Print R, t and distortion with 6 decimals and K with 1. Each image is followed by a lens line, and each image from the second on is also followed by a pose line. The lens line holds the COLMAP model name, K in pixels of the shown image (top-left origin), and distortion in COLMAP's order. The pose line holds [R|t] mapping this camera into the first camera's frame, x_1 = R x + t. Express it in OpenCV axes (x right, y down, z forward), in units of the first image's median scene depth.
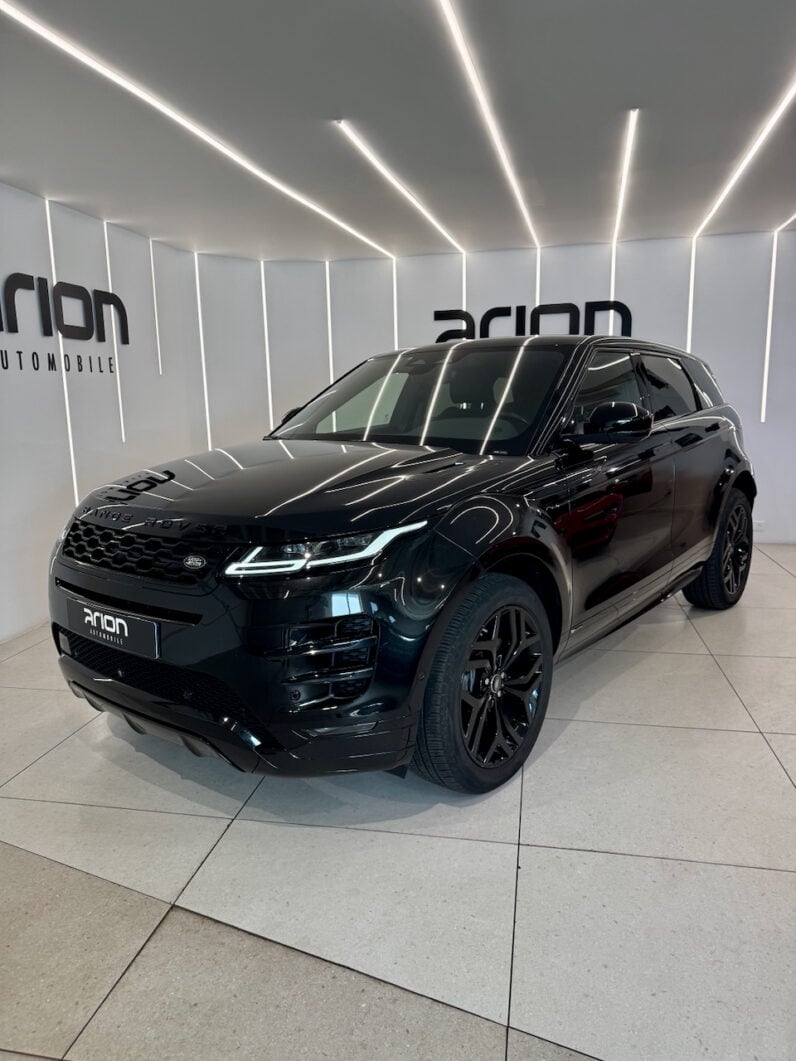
lens RADIAL K [[750.3, 0, 393.1], [0, 750.3, 543.6], [0, 0, 1]] dist [0.046768, -0.066504]
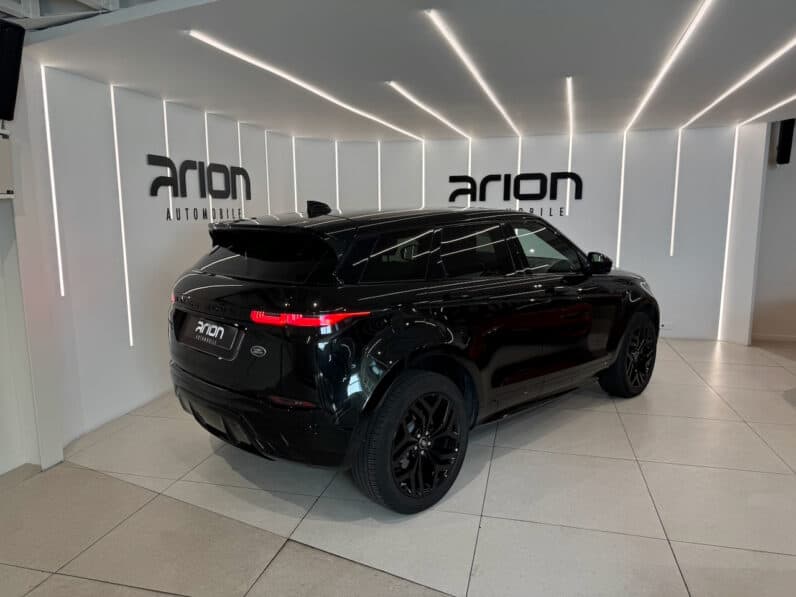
lens RADIAL K [[562.9, 0, 398.5], [0, 562.9, 305.3], [0, 0, 1]] dist [0.046768, -0.066504]
pose [[0.998881, 0.025493, -0.039824, 0.006147], [-0.026730, 0.999167, -0.030821, -0.020215], [0.039005, 0.031851, 0.998731, -0.150208]]
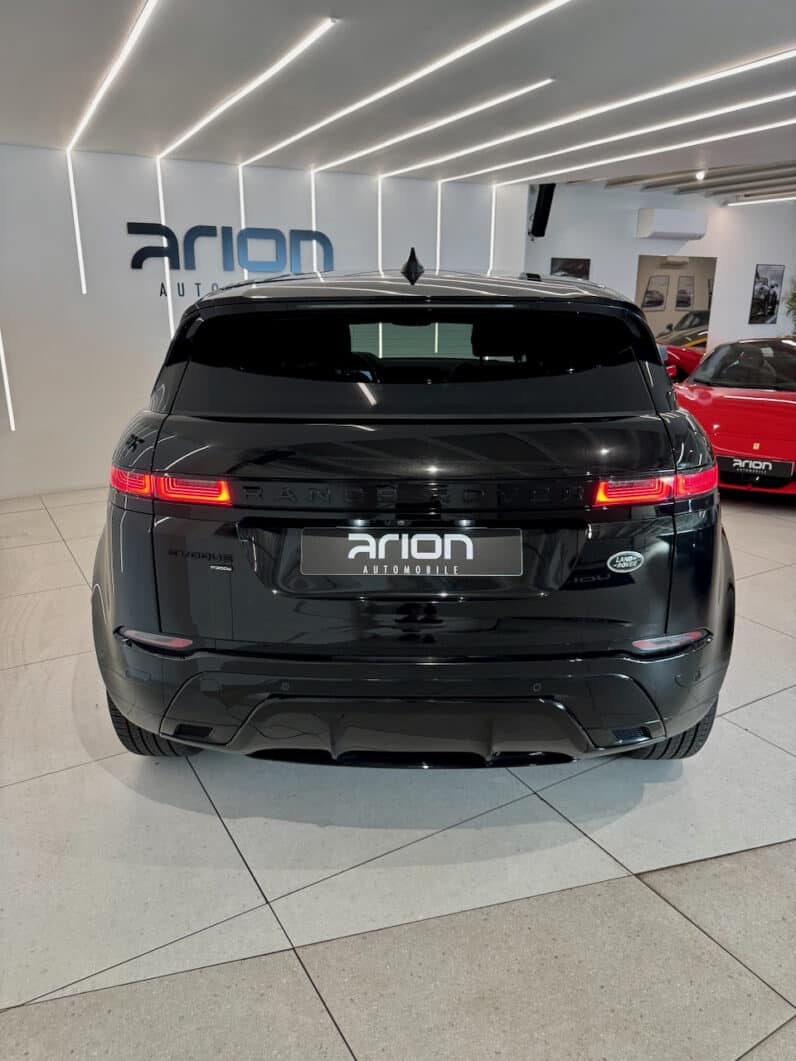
lens RADIAL K [[750.3, 0, 407.2], [0, 750.3, 529.3], [0, 0, 1]] dist [0.046768, -0.066504]
pose [[0.739802, -0.171651, 0.650561, -0.439744], [0.108439, 0.984688, 0.136496, -0.062827], [-0.664029, -0.030433, 0.747087, 0.179289]]
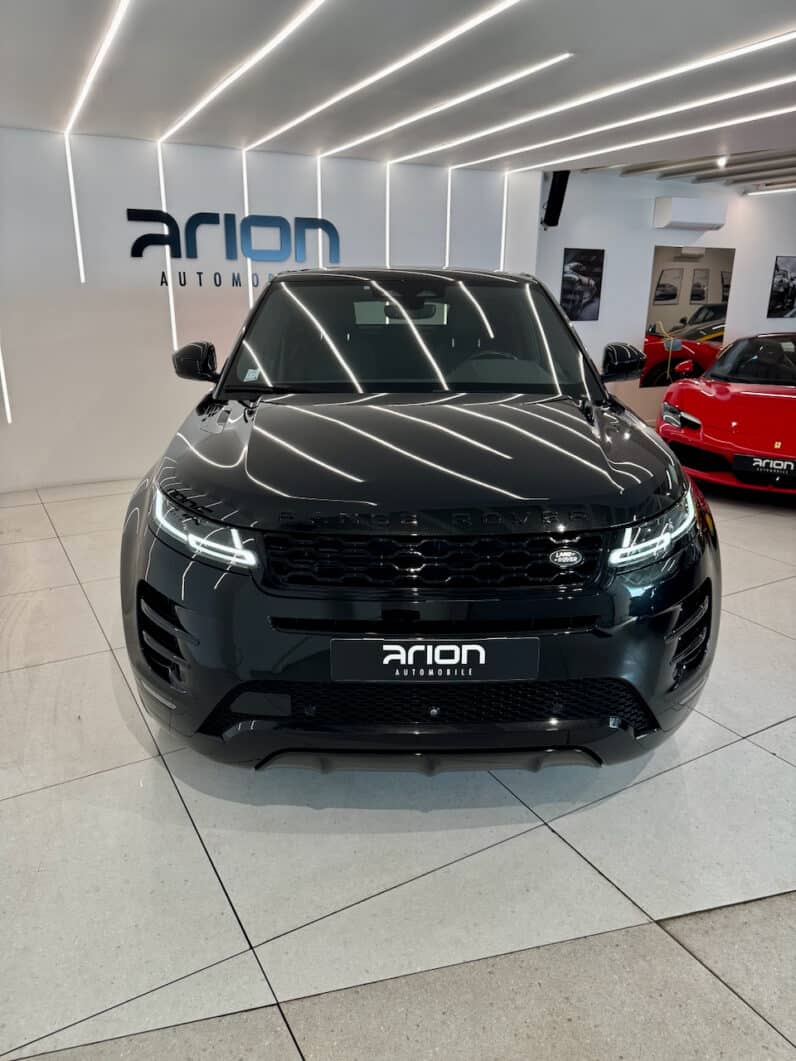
lens RADIAL K [[750.3, 0, 402.4], [0, 750.3, 528.0], [0, 0, 1]] dist [0.046768, -0.066504]
pose [[0.751715, -0.169237, 0.637404, -0.412327], [0.101221, 0.984668, 0.142065, -0.065337], [-0.651674, -0.042274, 0.757320, 0.205488]]
